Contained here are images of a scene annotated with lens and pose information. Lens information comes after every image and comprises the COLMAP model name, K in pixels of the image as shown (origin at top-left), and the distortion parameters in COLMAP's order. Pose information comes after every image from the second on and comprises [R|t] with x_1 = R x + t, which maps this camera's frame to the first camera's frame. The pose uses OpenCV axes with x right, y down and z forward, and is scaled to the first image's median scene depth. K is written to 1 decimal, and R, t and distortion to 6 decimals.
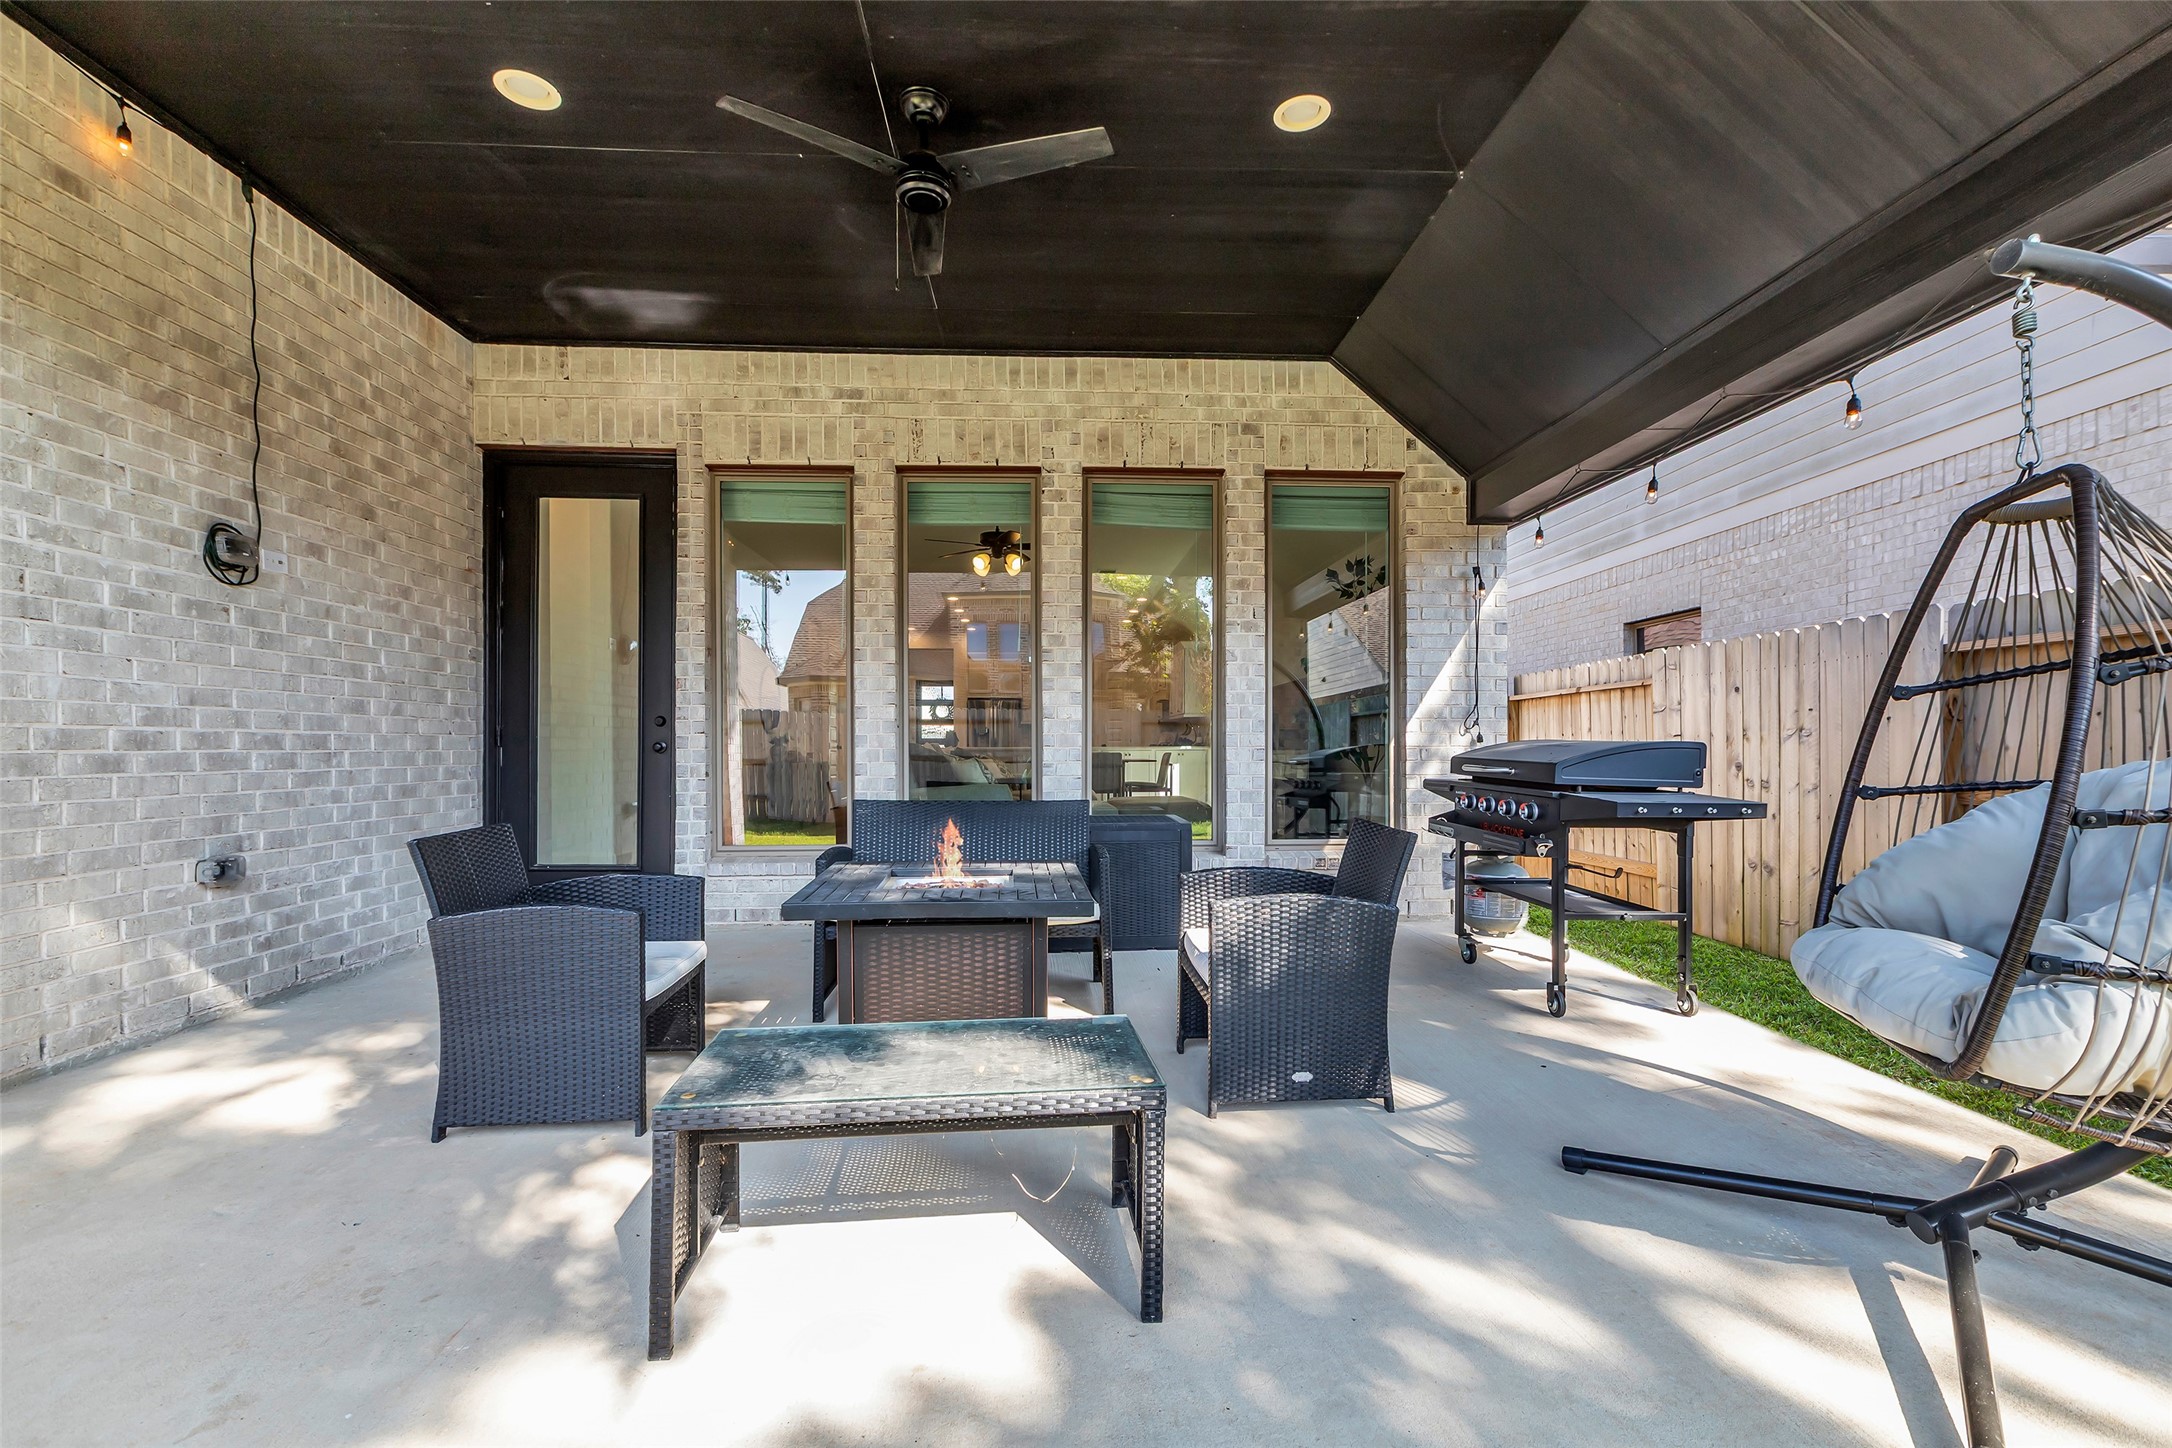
lens RADIAL K [[975.2, 0, 1094.0], [0, 975.2, 753.6], [0, 0, 1]] dist [-0.003189, 0.000370]
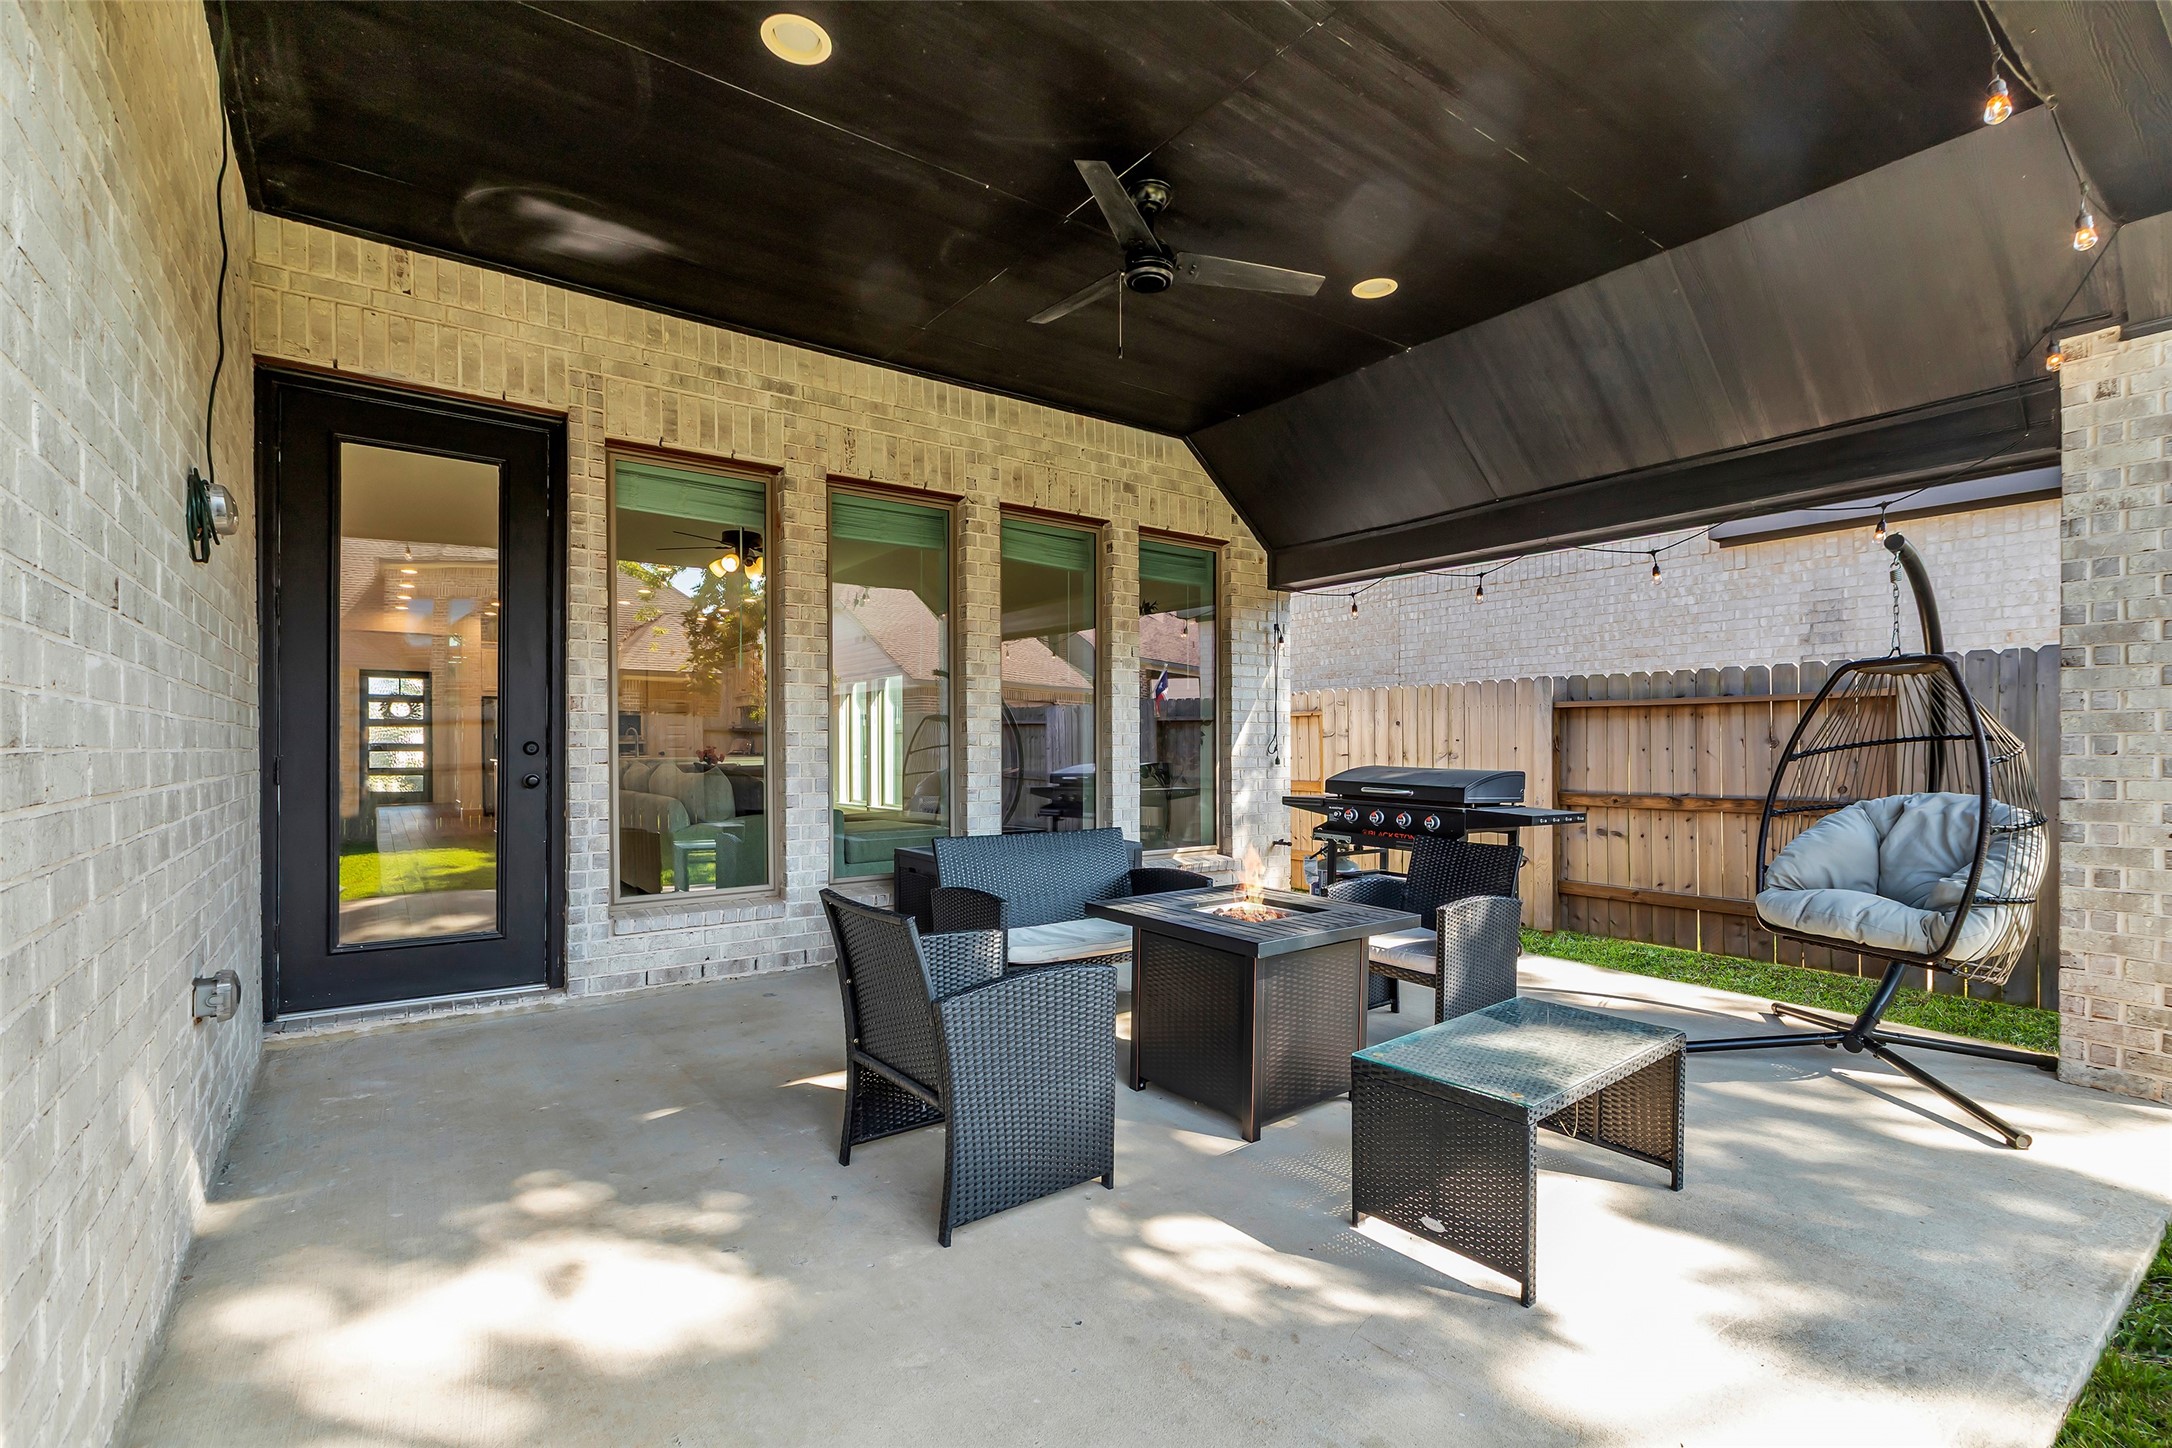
lens RADIAL K [[975.2, 0, 1094.0], [0, 975.2, 753.6], [0, 0, 1]] dist [-0.003189, 0.000370]
pose [[0.836397, -0.003761, 0.548112, -0.500527], [0.001736, 0.999990, 0.004212, -0.031649], [-0.548122, -0.002571, 0.836394, 0.080731]]
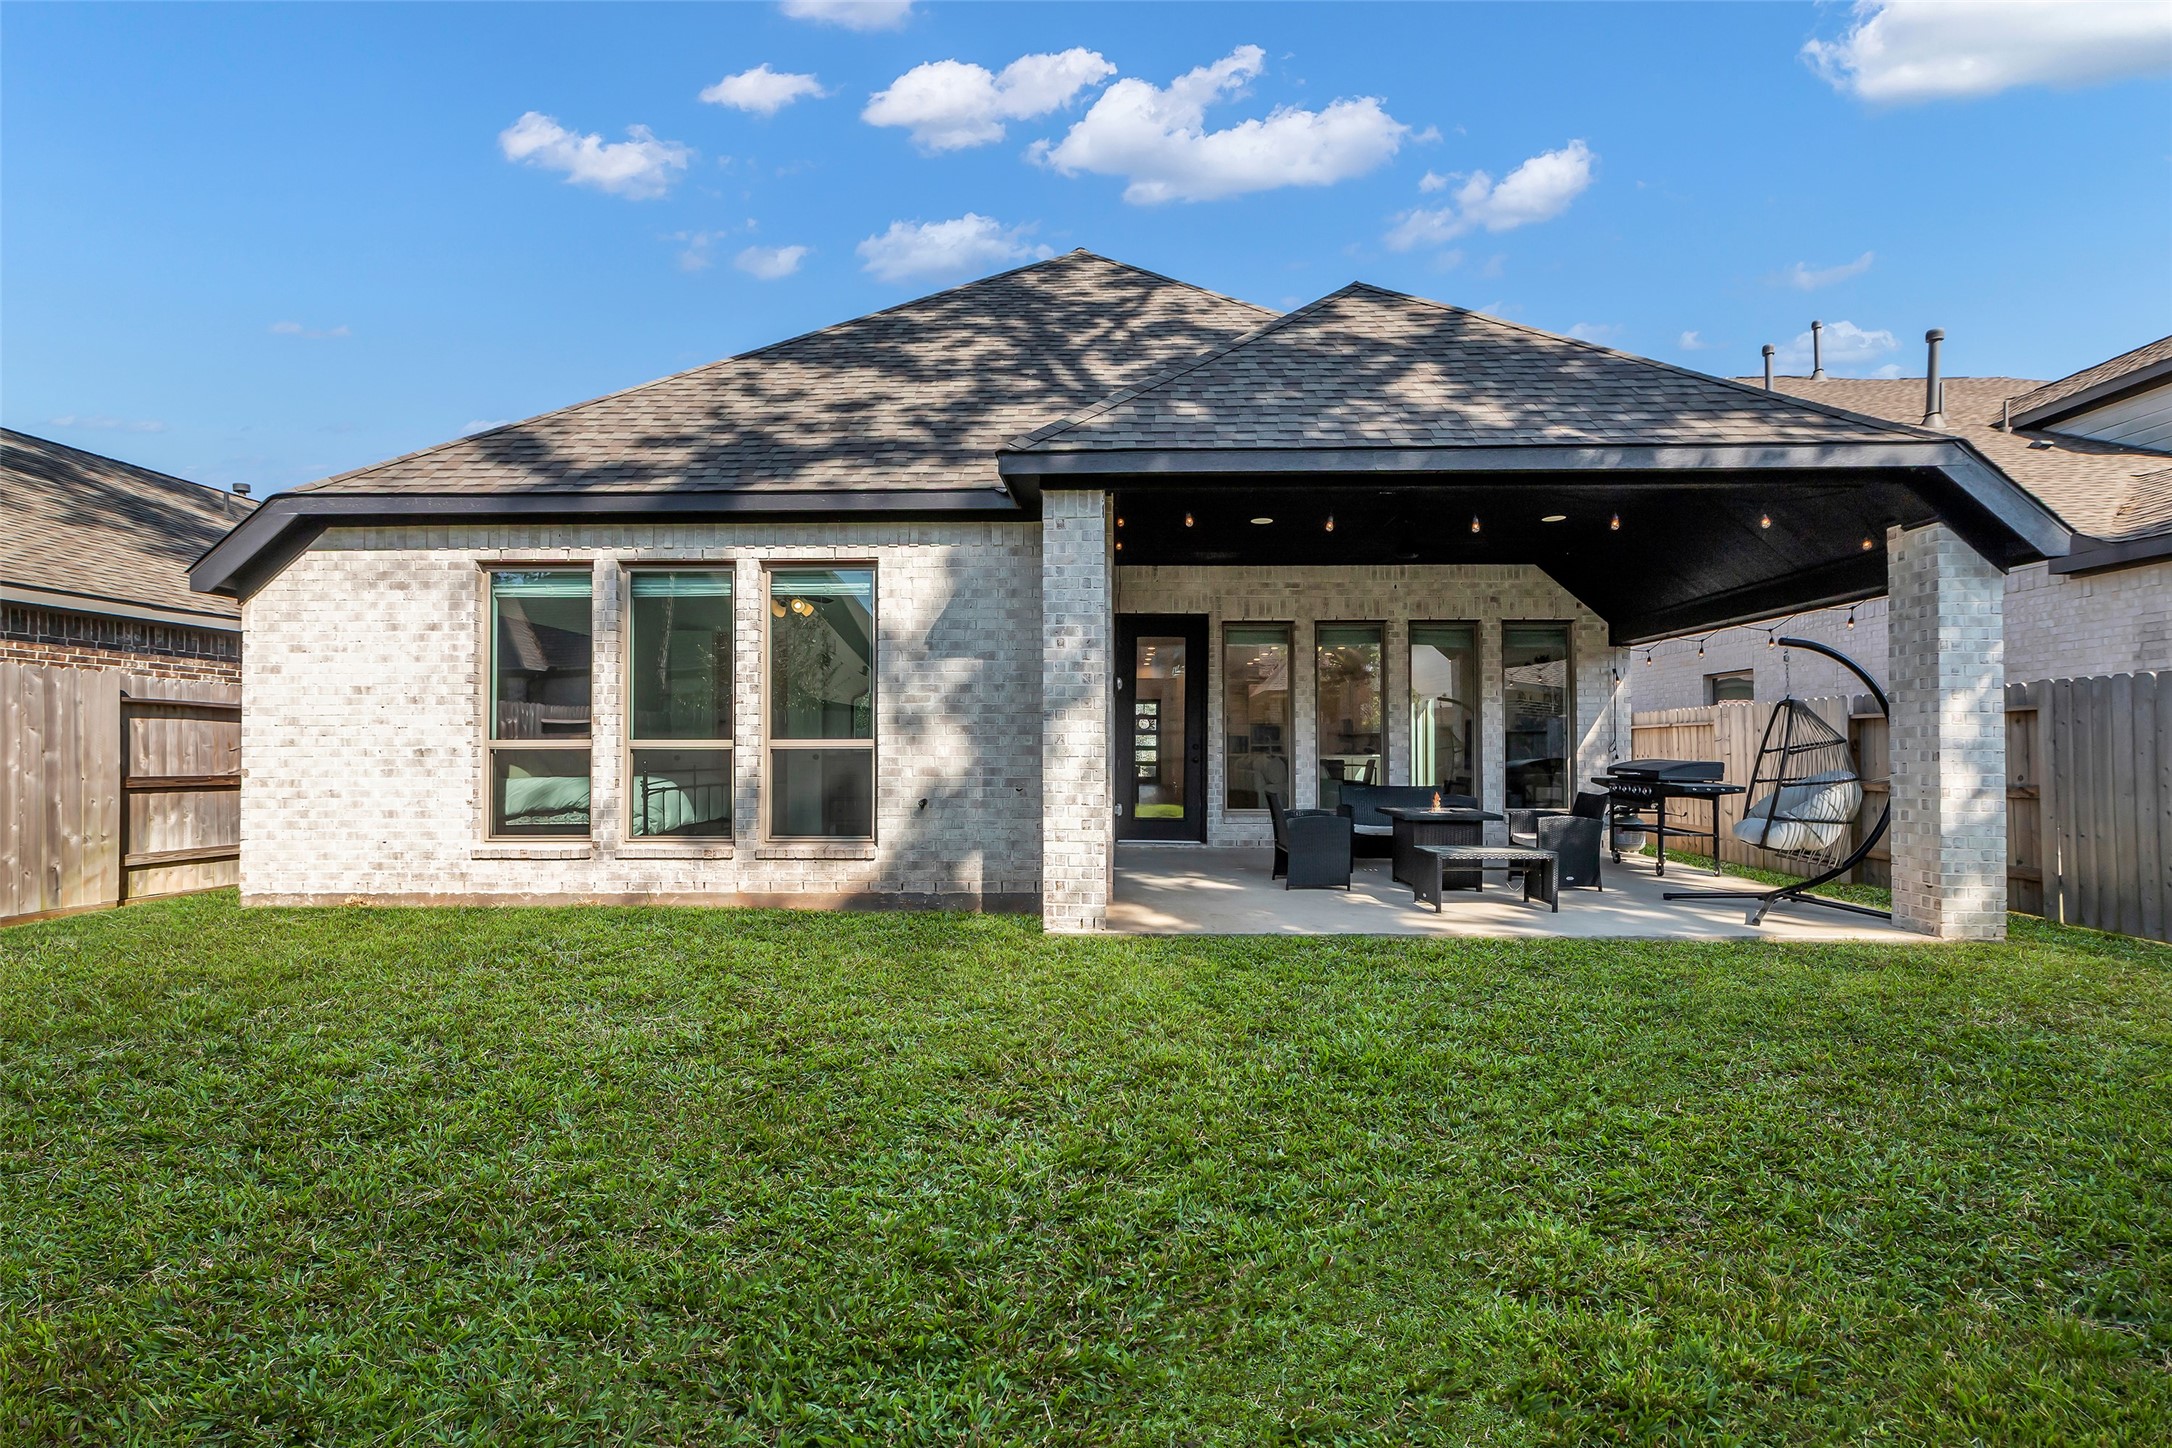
lens RADIAL K [[967.0, 0, 1114.1], [0, 967.0, 729.2], [0, 0, 1]] dist [0.015284, 0.000048]
pose [[0.997936, 0.001054, -0.064207, -0.488322], [-0.002692, 0.999673, -0.025425, -0.019110], [0.064159, 0.025545, 0.997613, -1.013616]]
